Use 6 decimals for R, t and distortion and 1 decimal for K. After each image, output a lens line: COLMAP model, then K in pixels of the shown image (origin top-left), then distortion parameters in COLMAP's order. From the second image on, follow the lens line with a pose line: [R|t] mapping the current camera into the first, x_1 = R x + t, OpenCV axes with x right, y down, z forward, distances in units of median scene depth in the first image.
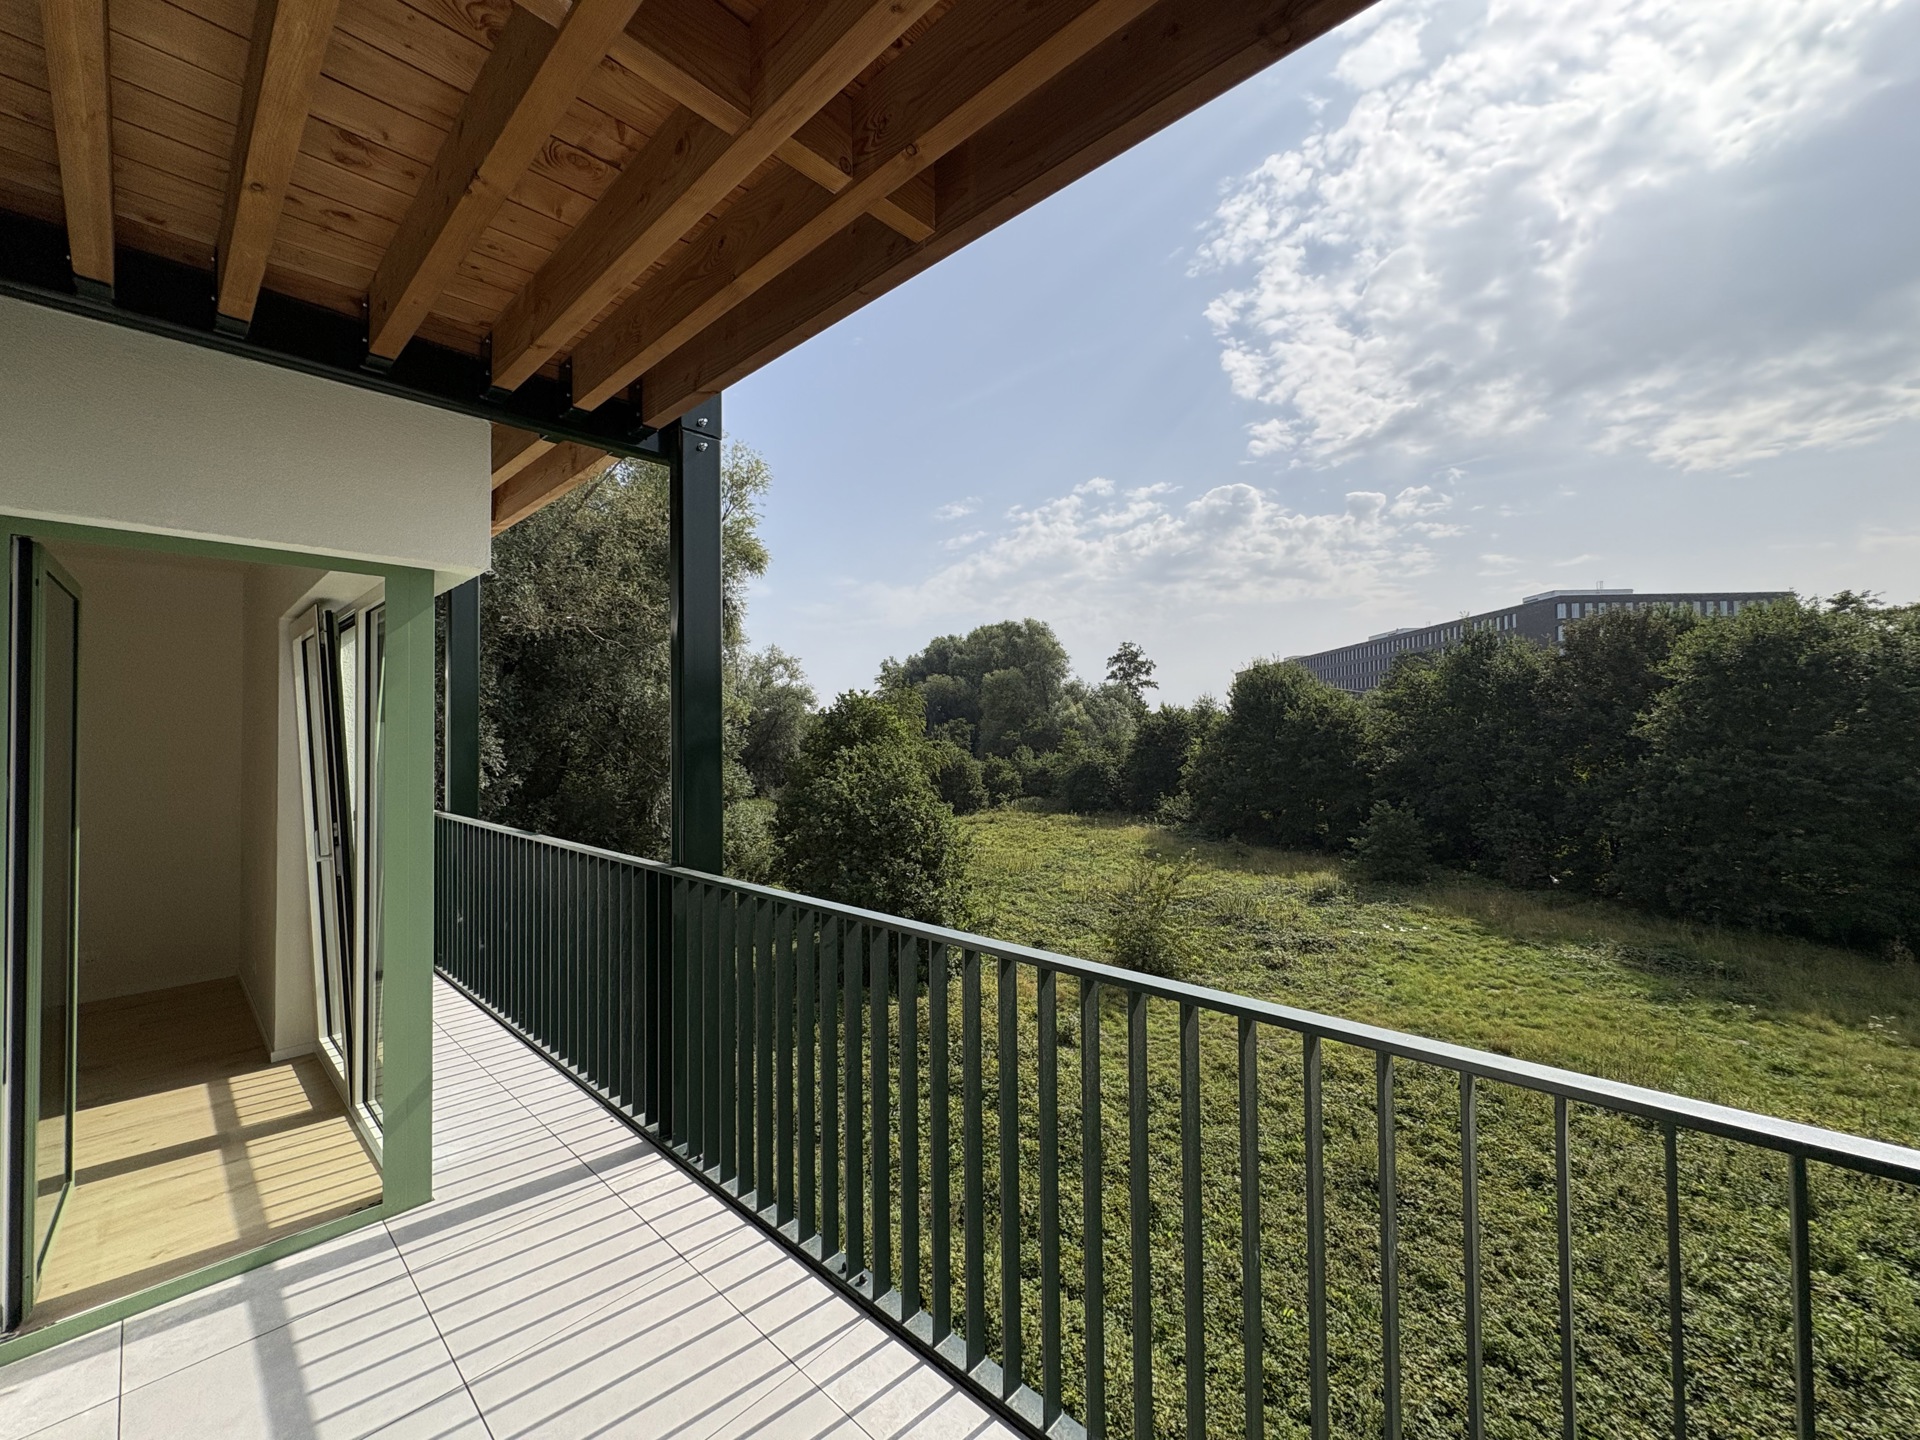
lens RADIAL K [[763.6, 0, 958.7], [0, 763.6, 715.3], [0, 0, 1]] dist [-0.000719, -0.000036]
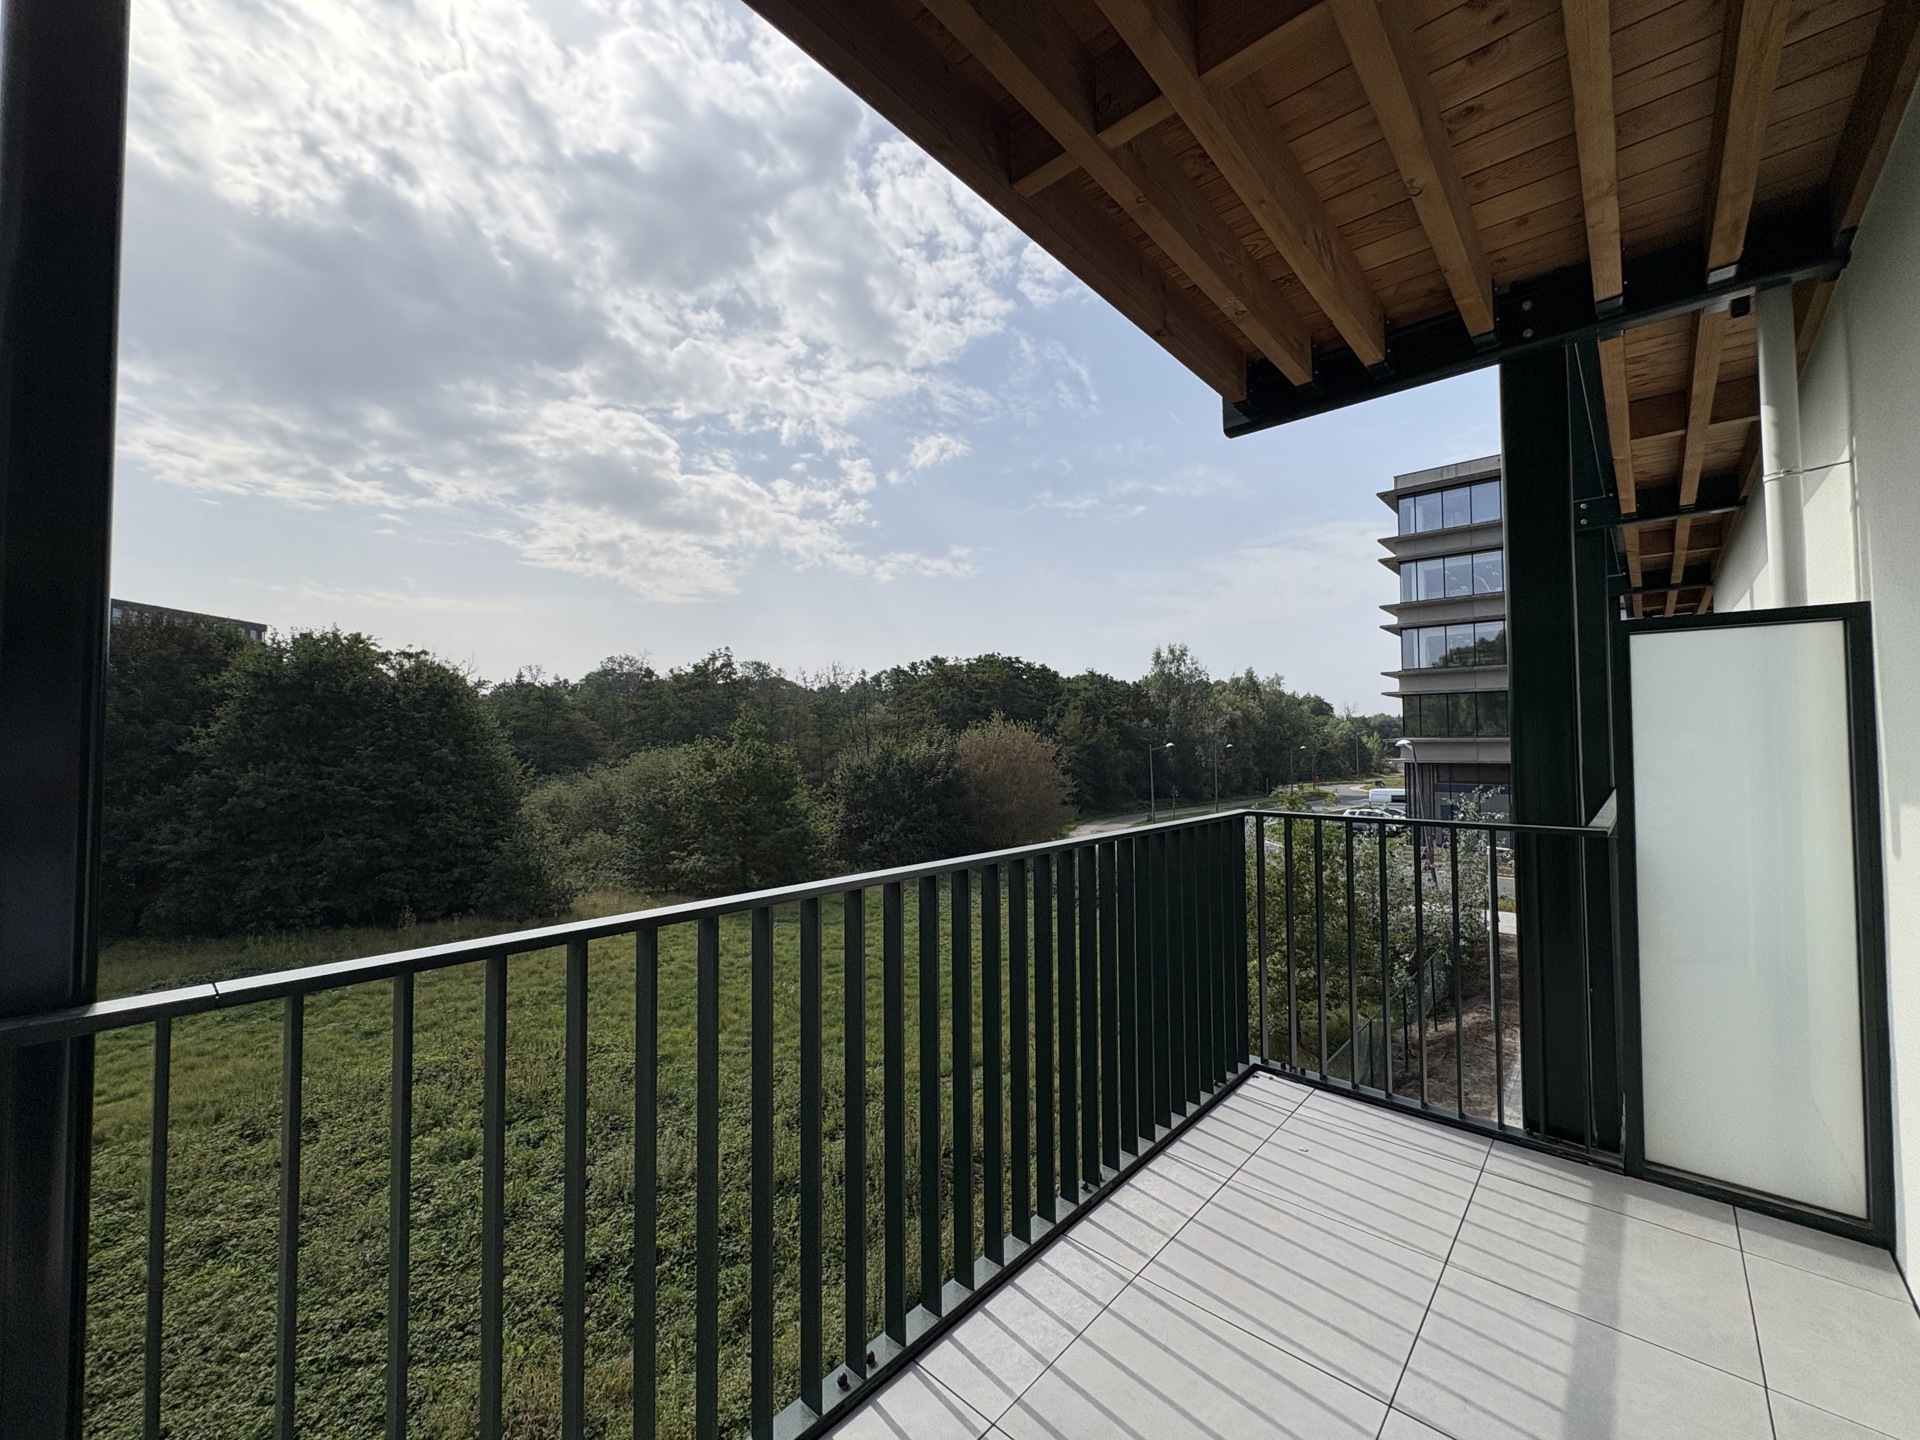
lens RADIAL K [[763.6, 0, 958.7], [0, 763.6, 715.3], [0, 0, 1]] dist [-0.000719, -0.000036]
pose [[-0.010447, 0.047919, 0.998797, -0.070701], [-0.020008, 0.998641, -0.048121, 0.010051], [-0.999745, -0.020487, -0.009474, 0.072510]]
